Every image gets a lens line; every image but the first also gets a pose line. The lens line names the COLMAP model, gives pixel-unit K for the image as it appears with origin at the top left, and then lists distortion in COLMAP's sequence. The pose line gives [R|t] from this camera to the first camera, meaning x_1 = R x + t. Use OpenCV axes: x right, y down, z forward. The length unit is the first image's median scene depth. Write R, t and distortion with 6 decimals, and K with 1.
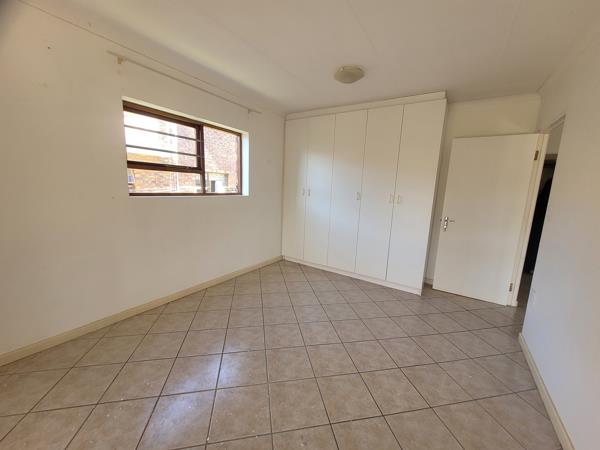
lens RADIAL K [[239.3, 0, 300.0], [0, 239.3, 225.0], [0, 0, 1]] dist [0.000276, -0.000023]
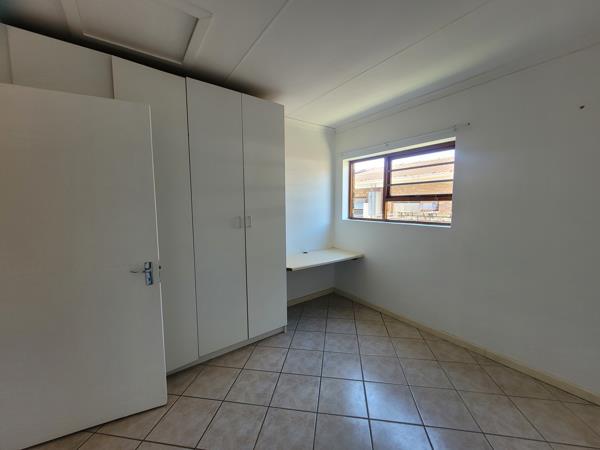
lens RADIAL K [[239.3, 0, 300.0], [0, 239.3, 225.0], [0, 0, 1]] dist [0.000276, -0.000023]
pose [[-0.338687, 0.042259, -0.939950, 0.692130], [-0.179010, 0.977850, 0.108464, -0.156247], [0.923713, 0.204995, -0.323621, 0.984323]]
